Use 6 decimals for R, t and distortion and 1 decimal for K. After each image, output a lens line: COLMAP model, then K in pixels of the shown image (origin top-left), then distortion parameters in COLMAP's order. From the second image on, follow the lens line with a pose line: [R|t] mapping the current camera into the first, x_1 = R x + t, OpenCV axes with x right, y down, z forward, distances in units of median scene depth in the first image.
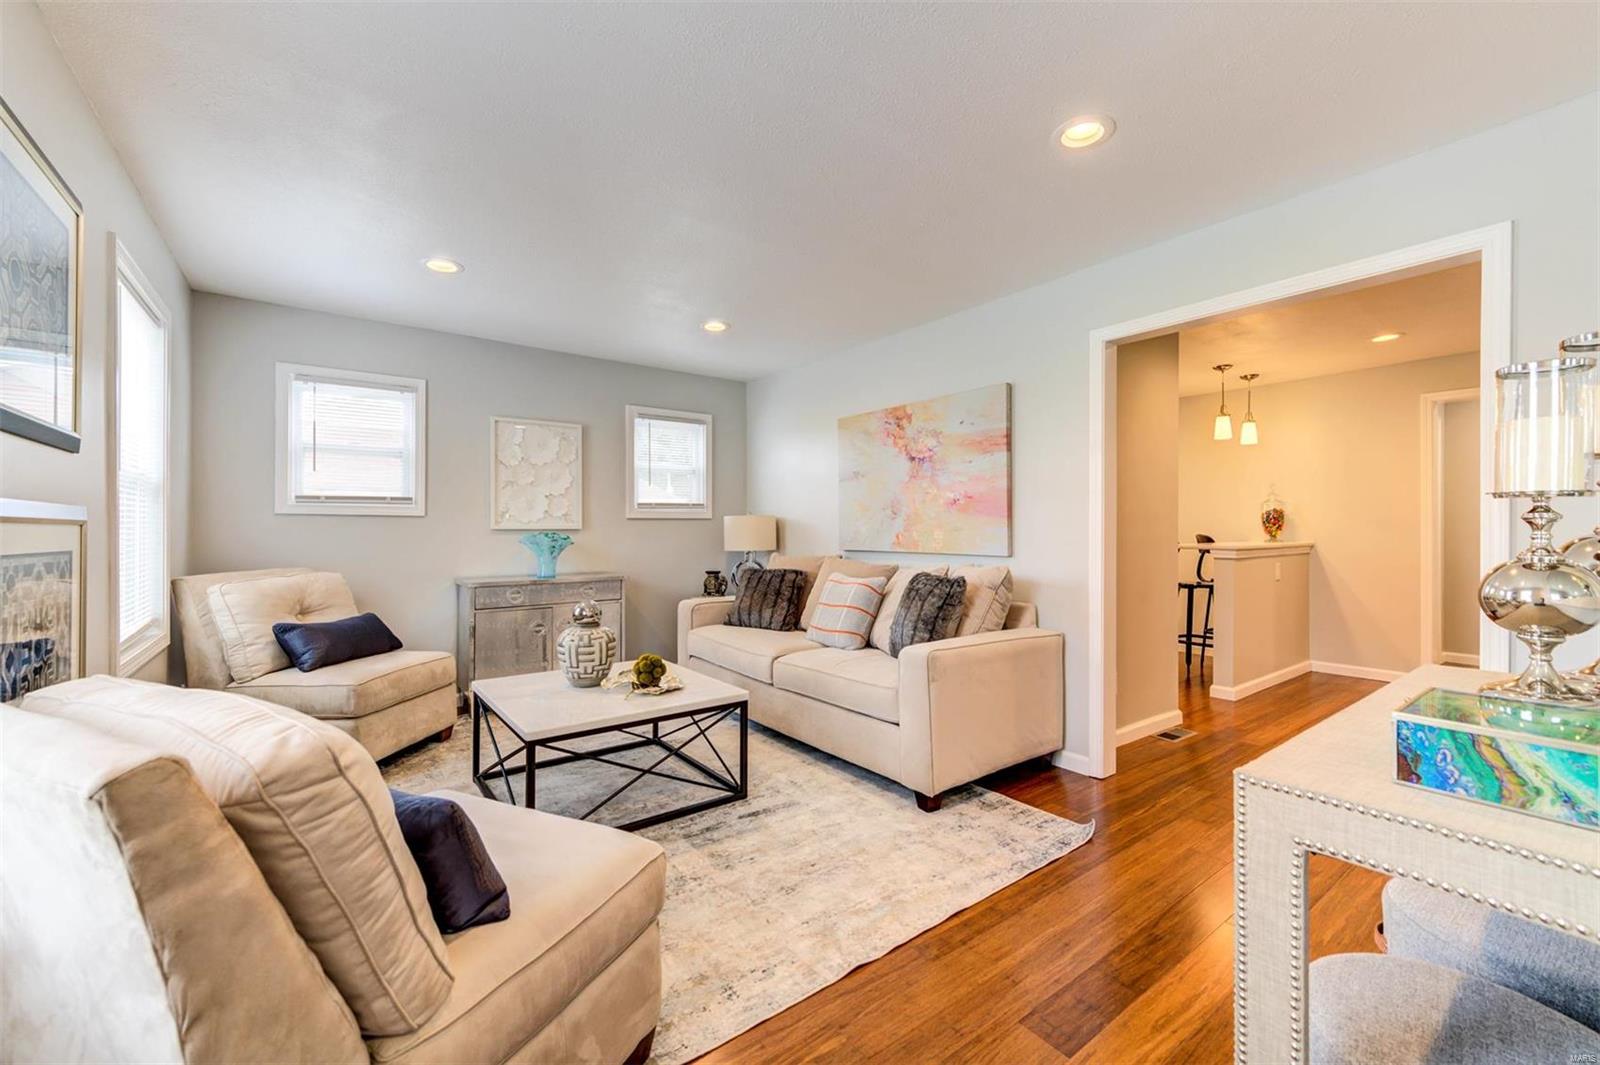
lens RADIAL K [[650.9, 0, 800.1], [0, 650.9, 525.8], [0, 0, 1]] dist [0.000994, 0.000154]
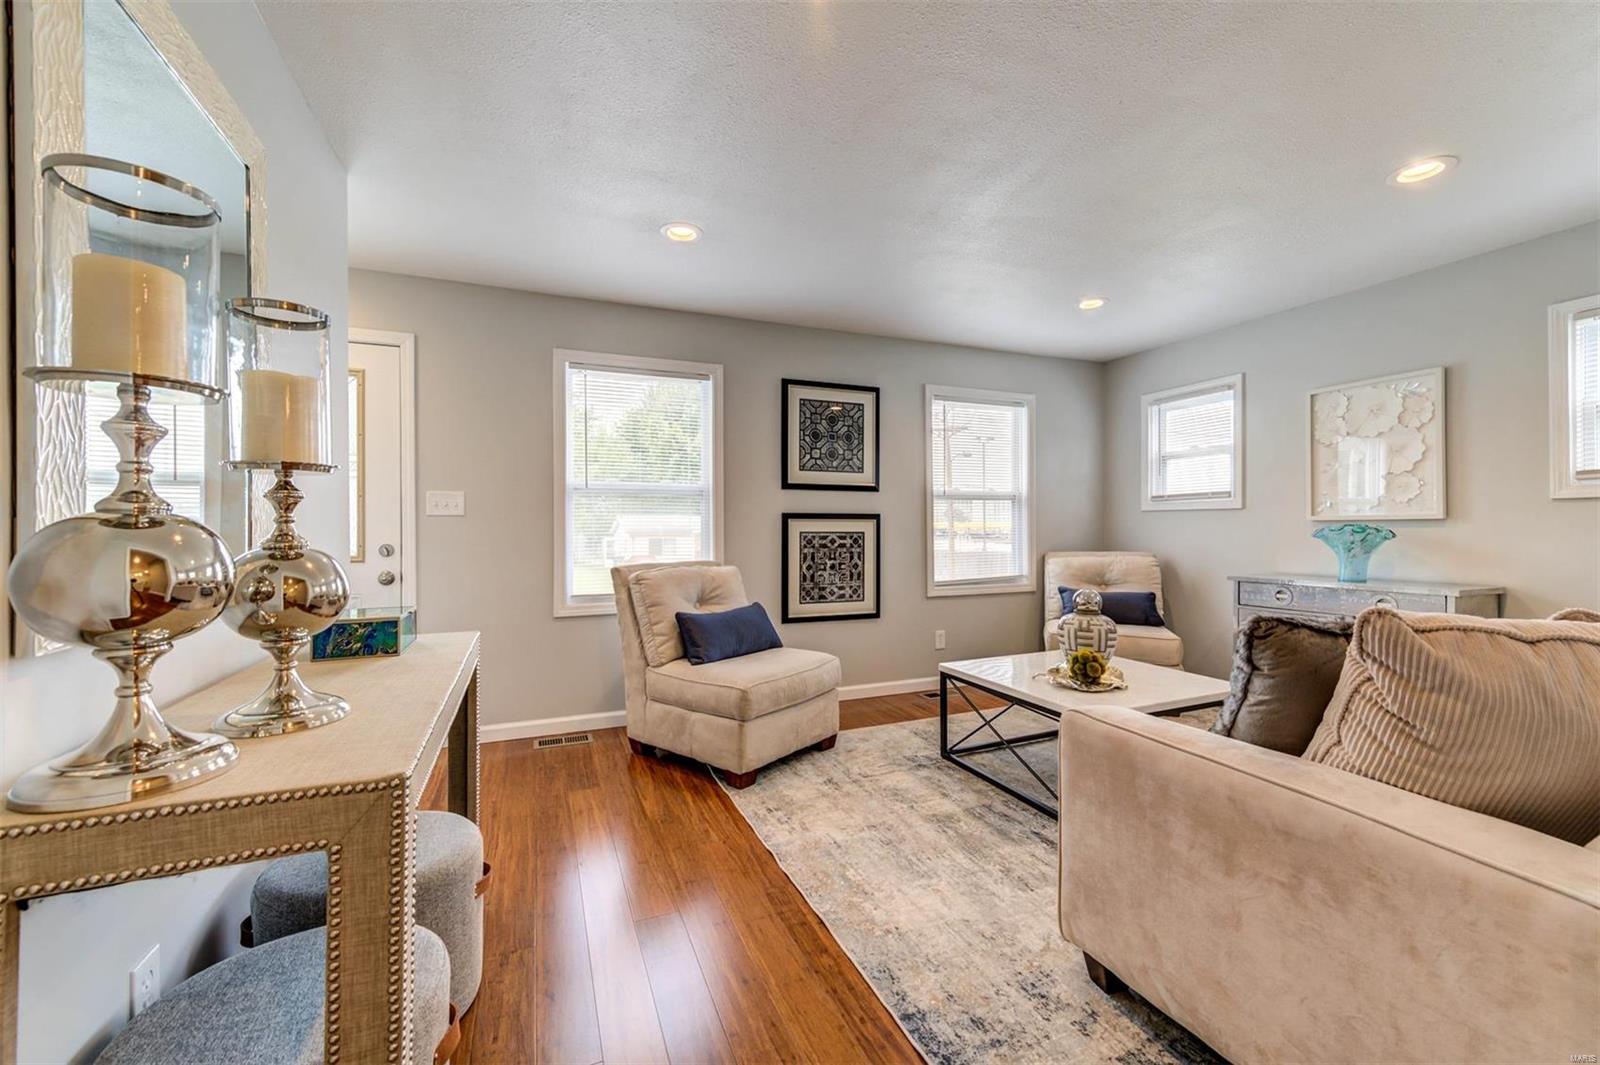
lens RADIAL K [[650.9, 0, 800.1], [0, 650.9, 525.8], [0, 0, 1]] dist [0.000994, 0.000154]
pose [[-0.254029, -0.000098, -0.967196, 0.610653], [0.005574, 0.999983, -0.001566, 0.011058], [0.967180, -0.005789, -0.254025, 0.636587]]
